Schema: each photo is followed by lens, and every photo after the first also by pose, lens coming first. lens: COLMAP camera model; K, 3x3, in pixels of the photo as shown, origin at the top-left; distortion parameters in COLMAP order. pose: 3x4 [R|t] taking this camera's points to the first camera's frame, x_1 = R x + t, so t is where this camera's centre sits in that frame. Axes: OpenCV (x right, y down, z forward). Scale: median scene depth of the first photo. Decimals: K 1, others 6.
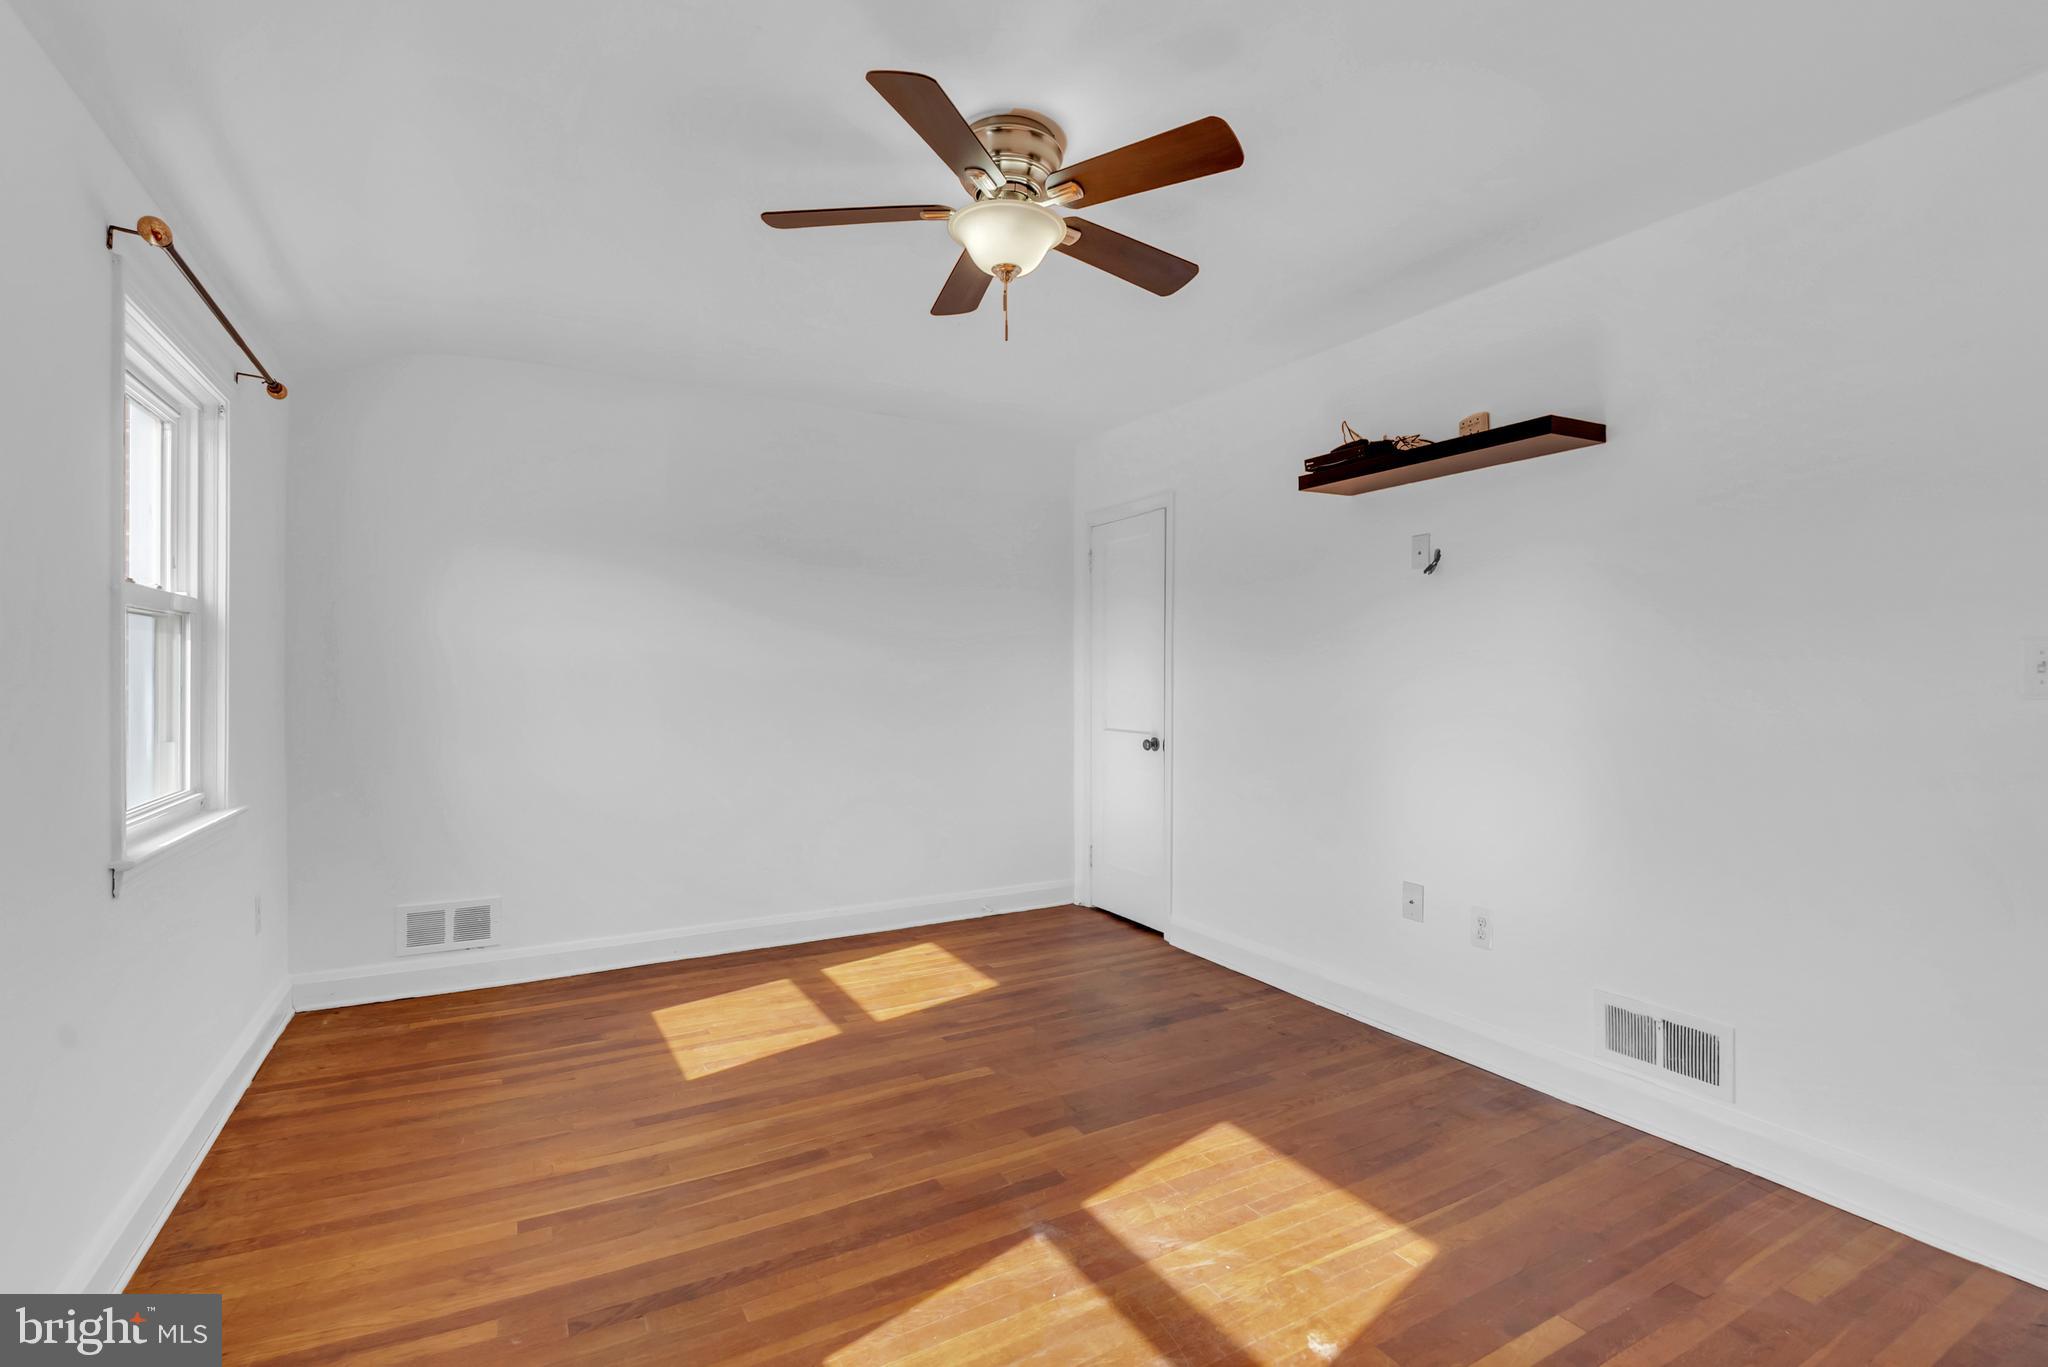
lens RADIAL K [[937.9, 0, 1021.0], [0, 937.9, 667.0], [0, 0, 1]] dist [-0.002155, 0.000455]
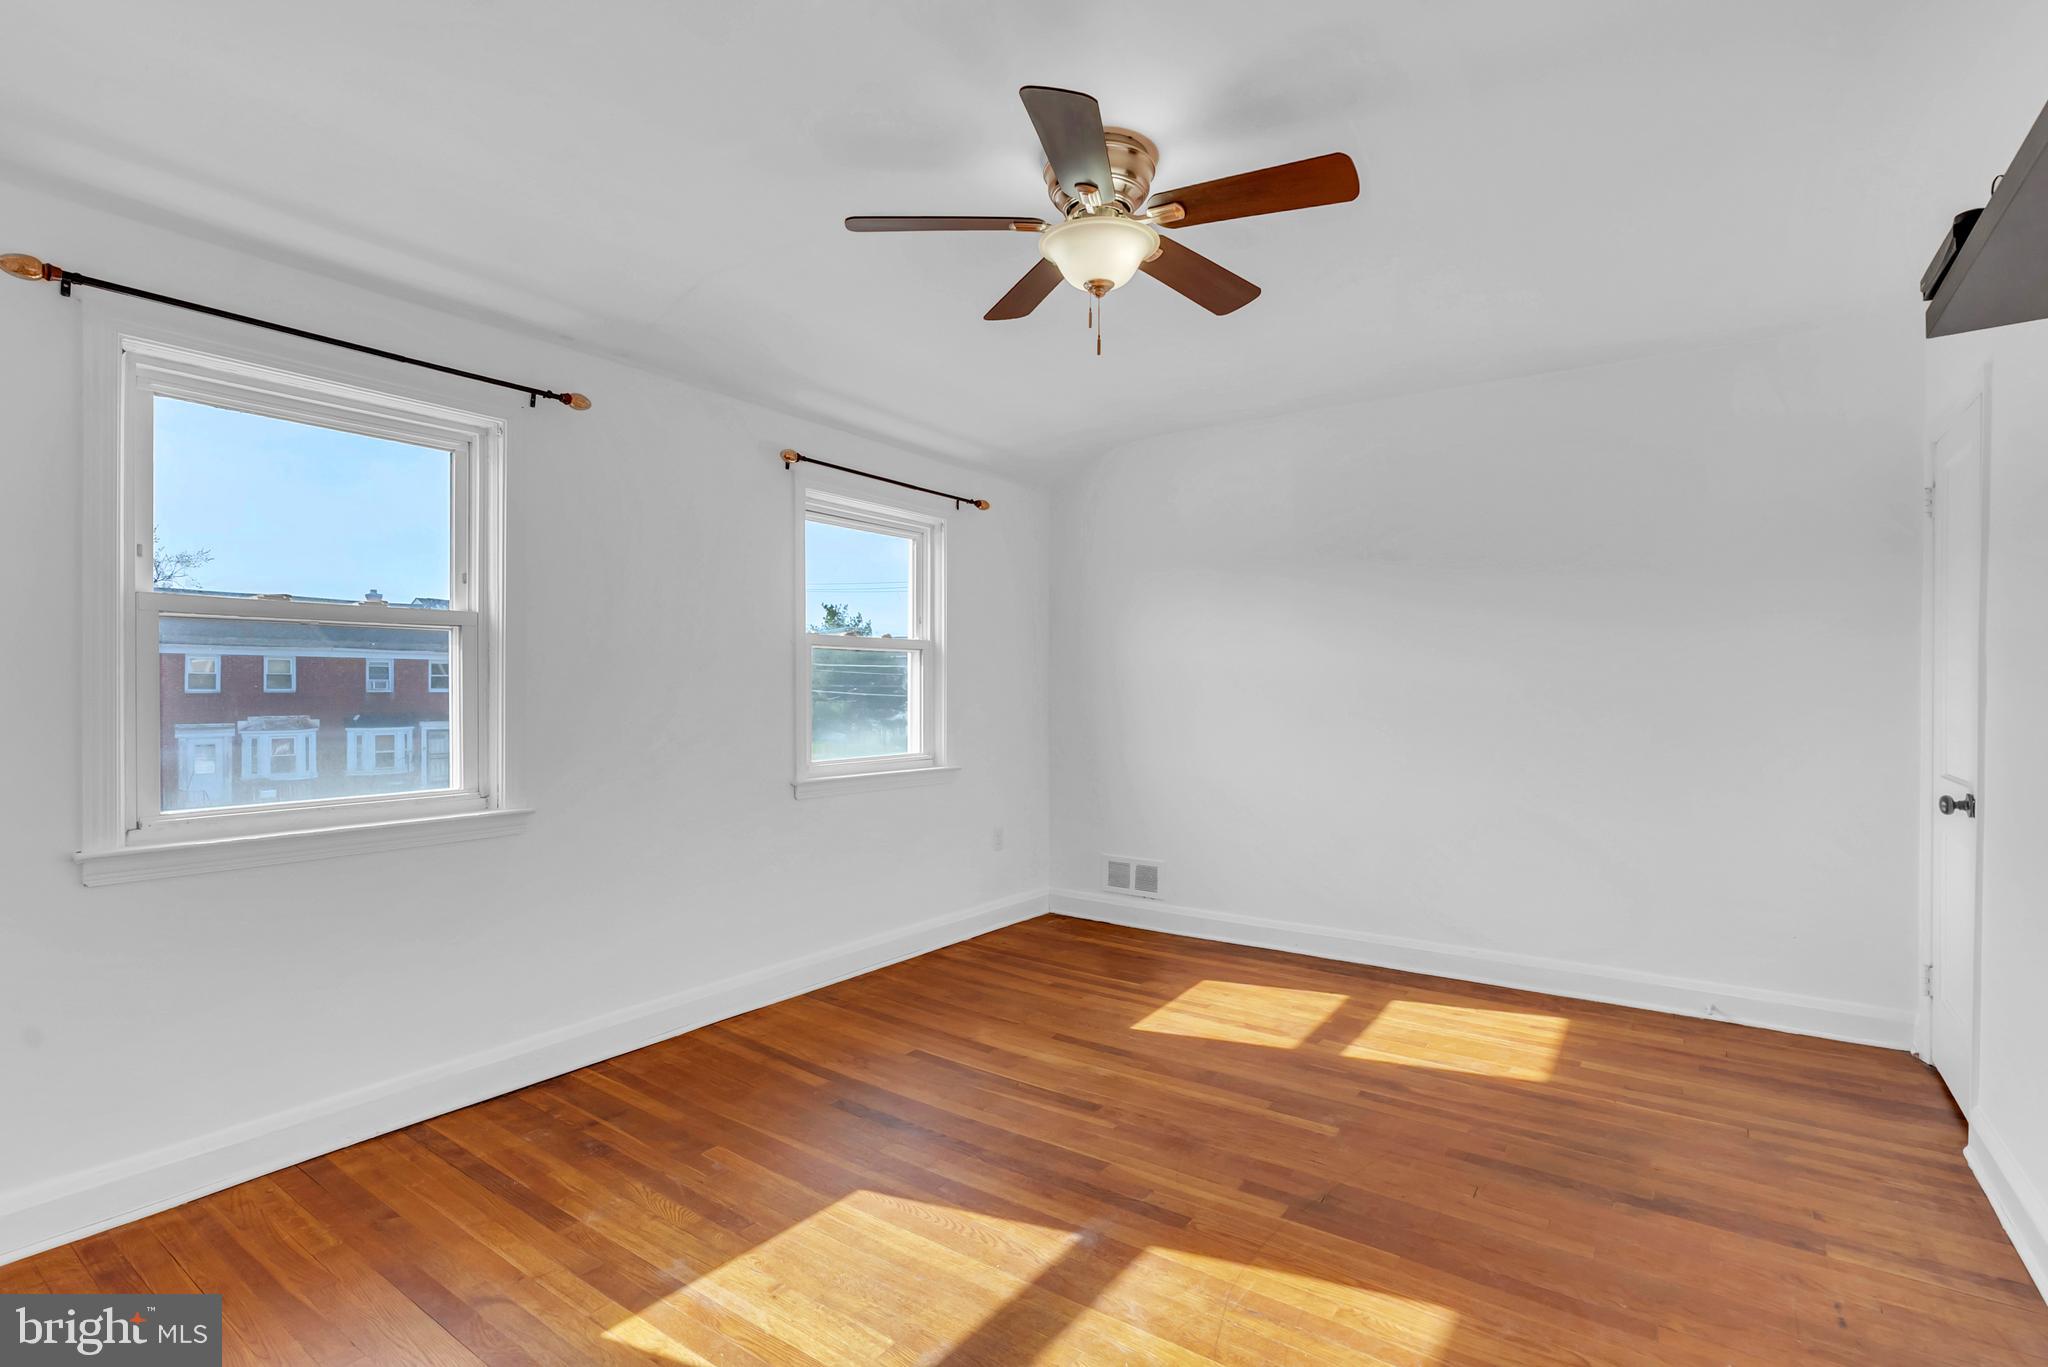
lens RADIAL K [[936.5, 0, 1018.0], [0, 936.5, 680.5], [0, 0, 1]] dist [0.001581, 0.000858]
pose [[0.440182, -0.007686, -0.897875, 0.647781], [0.009640, 0.999946, -0.003833, 0.005852], [0.897857, -0.006968, 0.440233, 0.357418]]
